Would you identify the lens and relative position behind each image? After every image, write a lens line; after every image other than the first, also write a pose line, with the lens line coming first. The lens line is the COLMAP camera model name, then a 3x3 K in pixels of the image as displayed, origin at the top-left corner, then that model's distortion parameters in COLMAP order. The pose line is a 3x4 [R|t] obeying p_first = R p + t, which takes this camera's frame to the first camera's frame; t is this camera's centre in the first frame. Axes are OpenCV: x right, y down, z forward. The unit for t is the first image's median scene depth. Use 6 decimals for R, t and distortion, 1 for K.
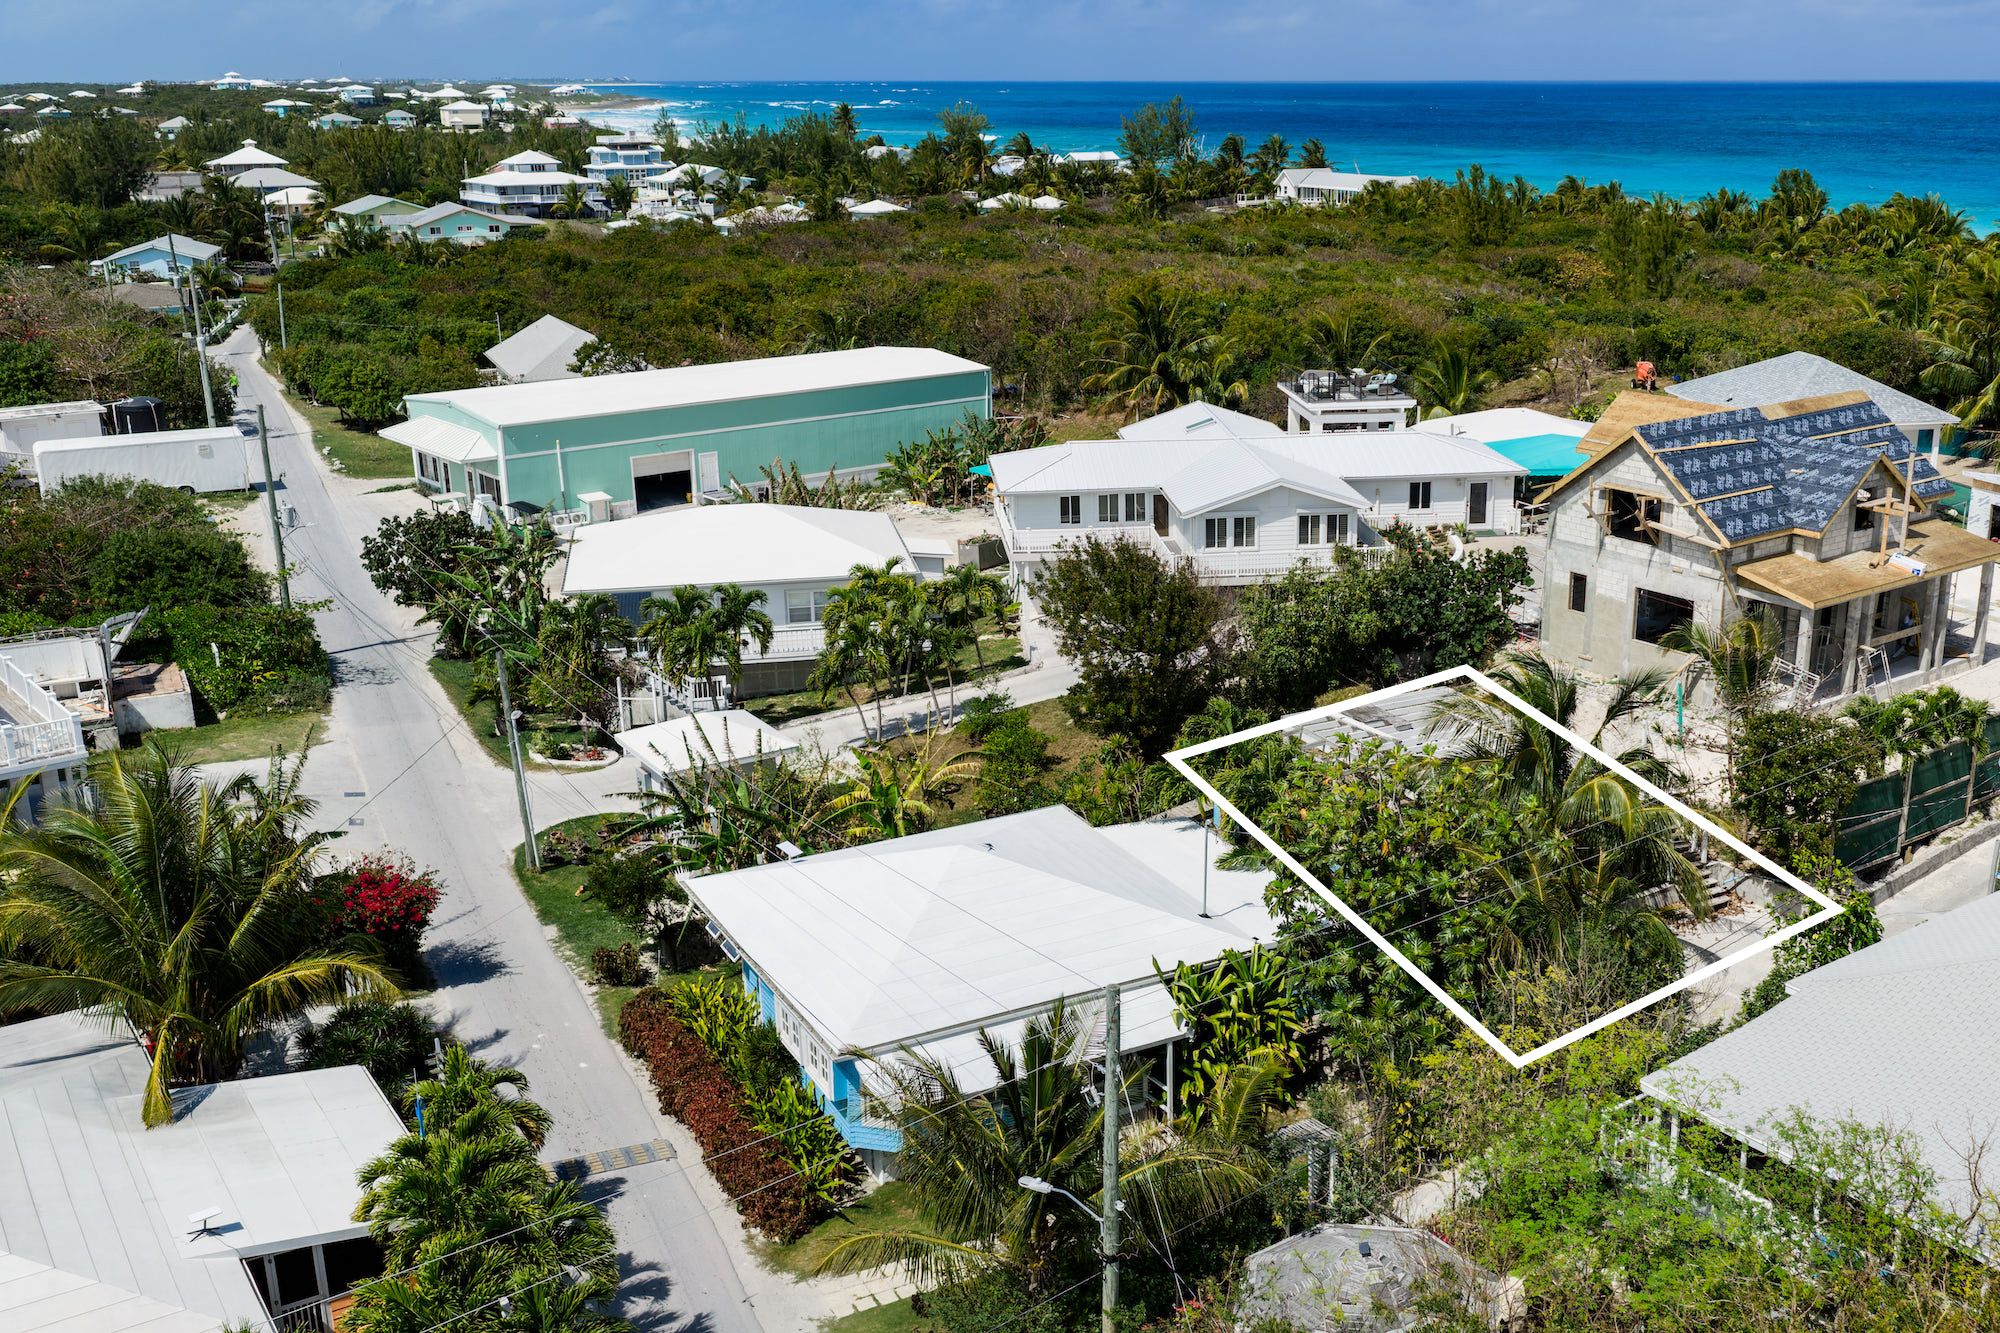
lens RADIAL K [[1957.0, 0, 1175.4], [0, 1957.0, 672.0], [0, 0, 1]] dist [0.008429, 0.000000]
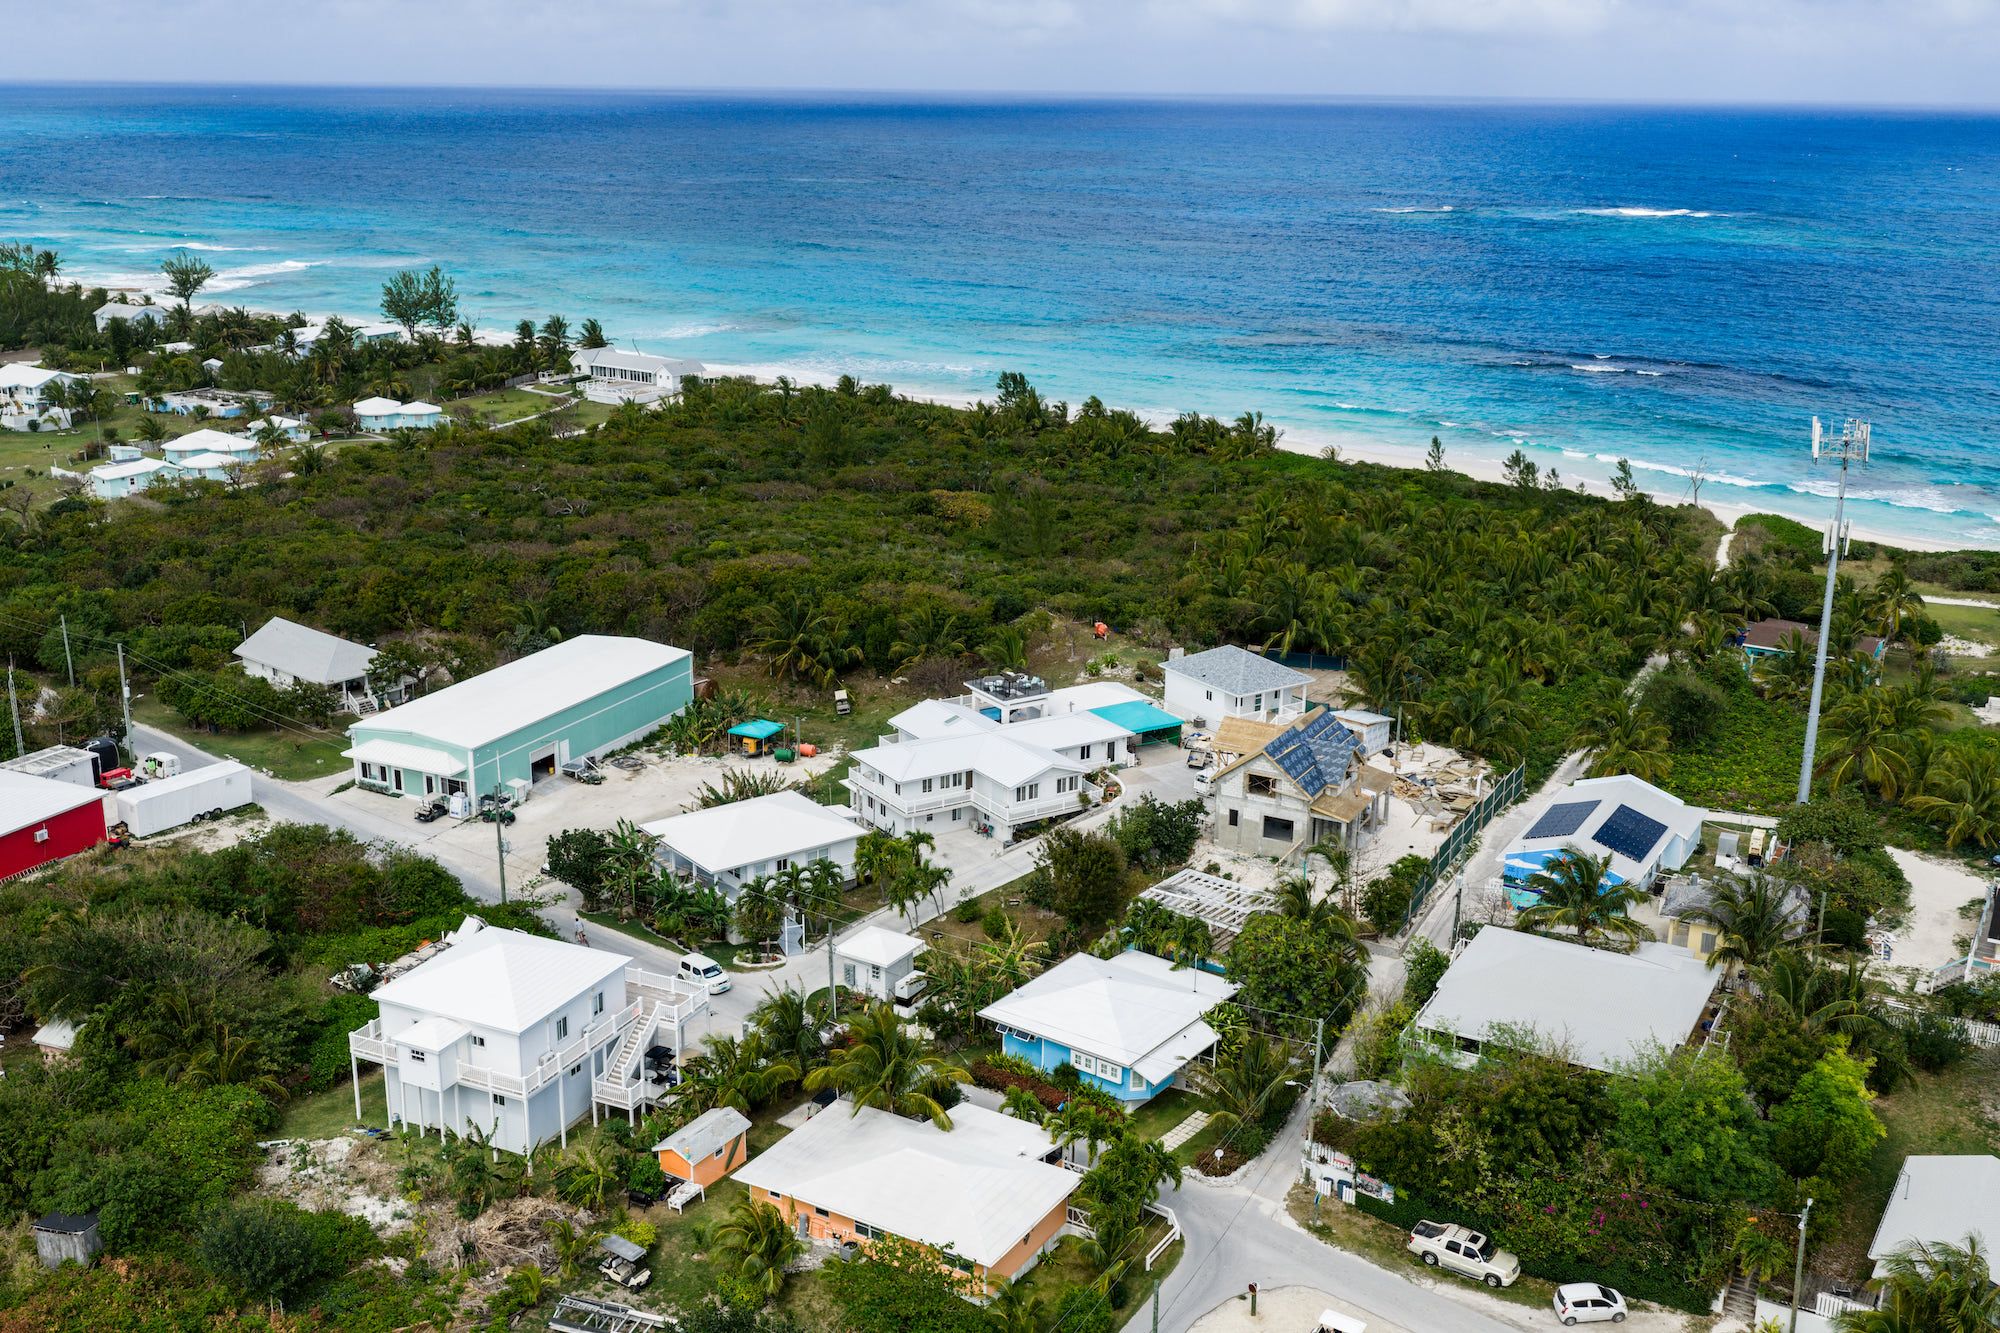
lens RADIAL K [[1957.0, 0, 1001.4], [0, 1957.0, 660.7], [0, 0, 1]] dist [0.008429, 0.000000]
pose [[0.918594, -0.100799, 0.382132, -0.734003], [0.103083, 0.994566, 0.014548, -0.234667], [-0.381522, 0.026027, 0.923993, -0.810932]]
